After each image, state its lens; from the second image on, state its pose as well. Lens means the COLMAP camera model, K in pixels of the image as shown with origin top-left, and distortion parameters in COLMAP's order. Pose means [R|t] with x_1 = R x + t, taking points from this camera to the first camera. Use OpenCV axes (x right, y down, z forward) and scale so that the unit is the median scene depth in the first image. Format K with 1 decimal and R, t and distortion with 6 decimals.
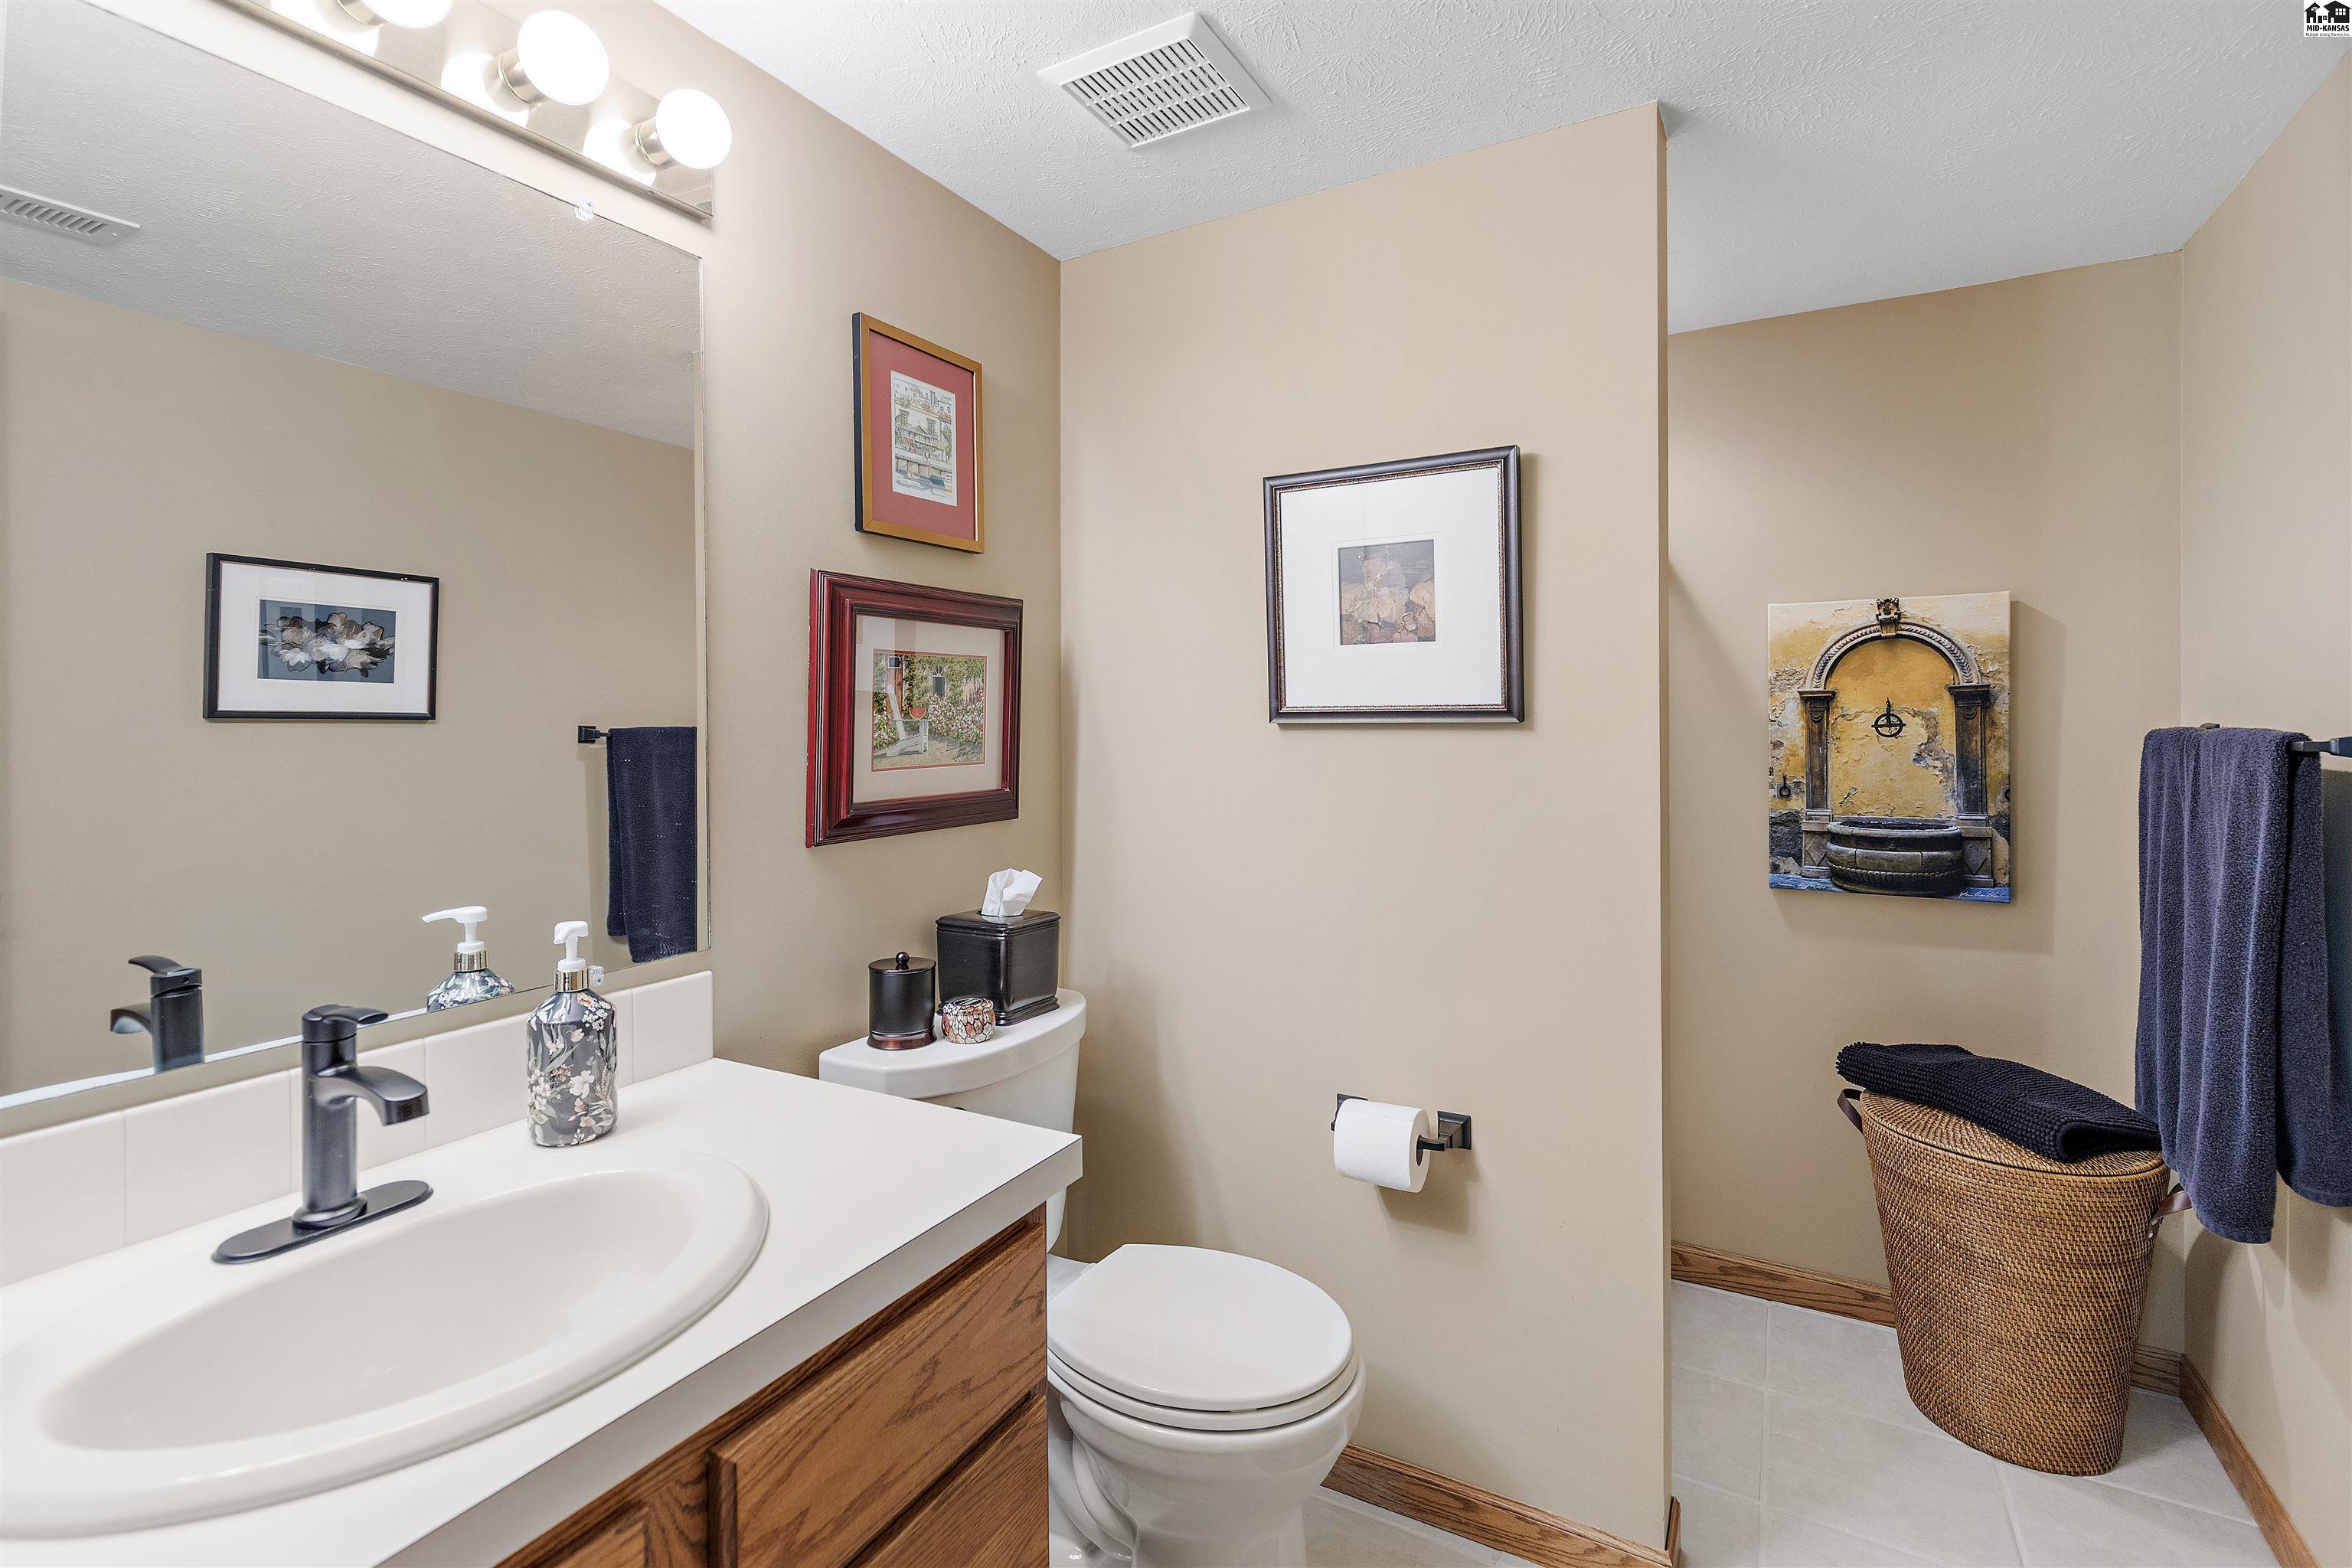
lens RADIAL K [[1072.9, 0, 1179.1], [0, 1072.9, 727.4], [0, 0, 1]] dist [0.007849, -0.001635]
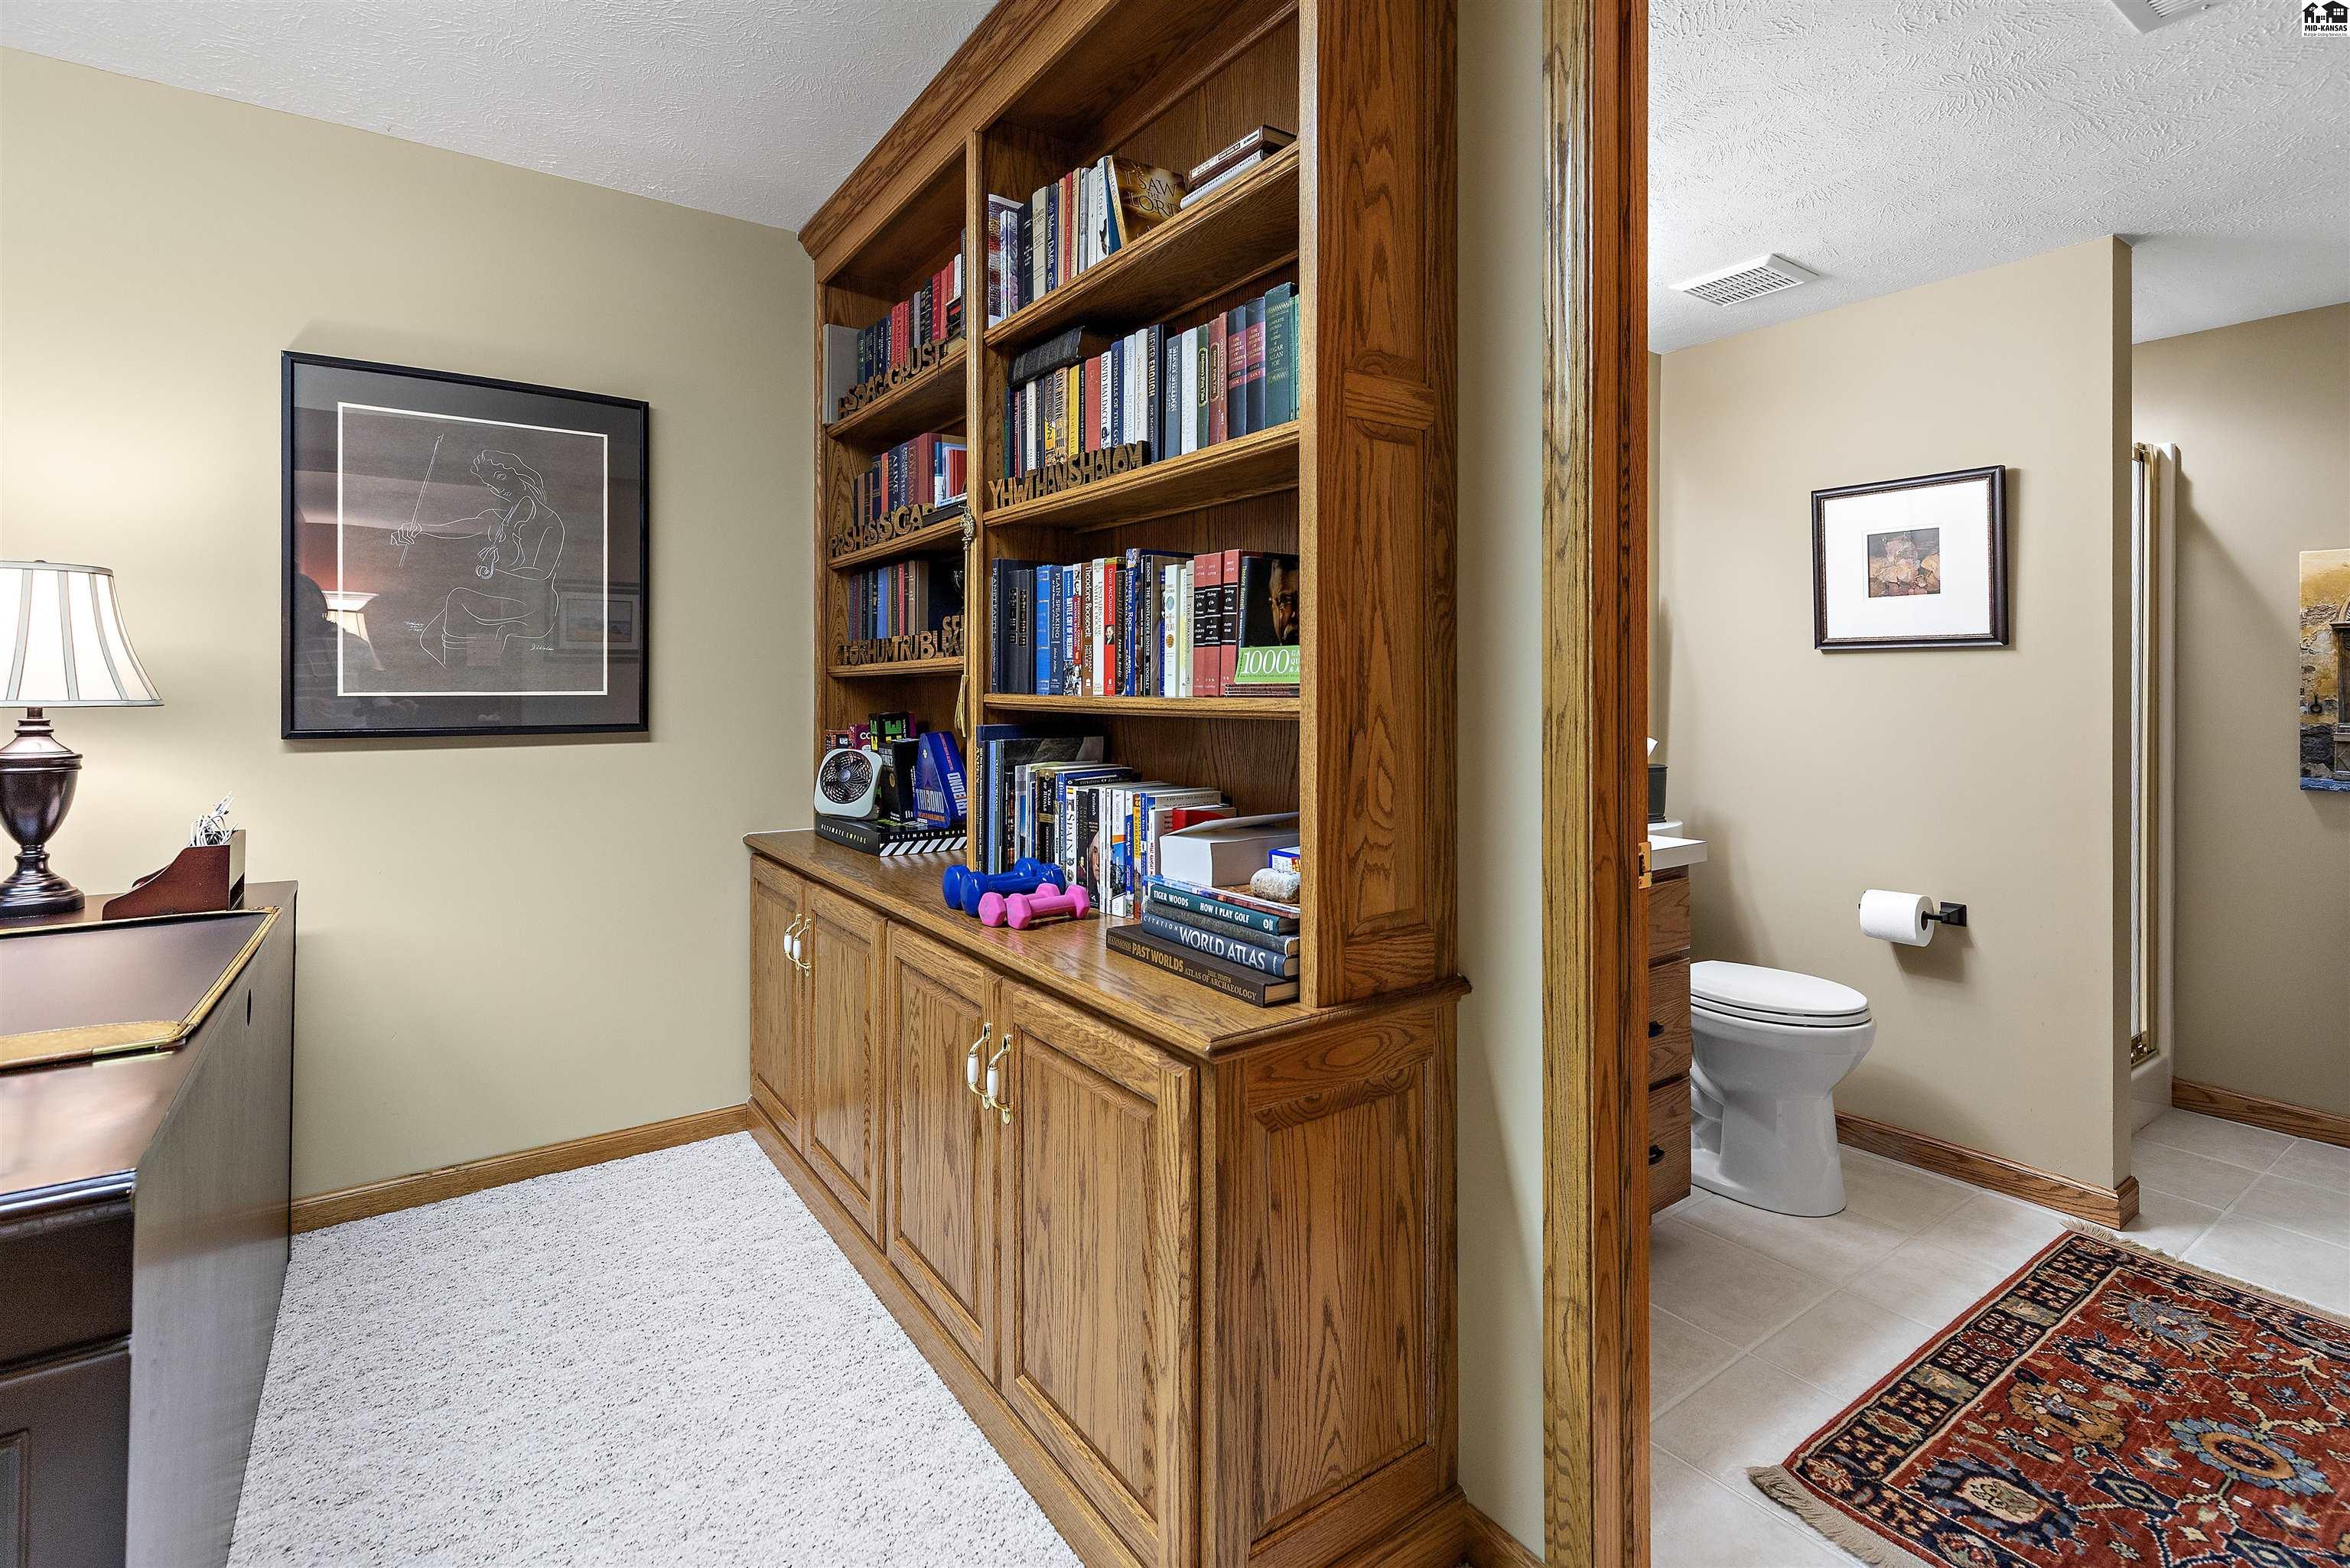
lens RADIAL K [[1071.9, 0, 1189.3], [0, 1071.9, 684.5], [0, 0, 1]] dist [0.007849, -0.001635]
pose [[0.902440, 0.005965, -0.430774, -0.065160], [-0.006641, 0.999978, -0.000067, 0.056243], [0.430764, 0.002921, 0.902460, -0.833635]]
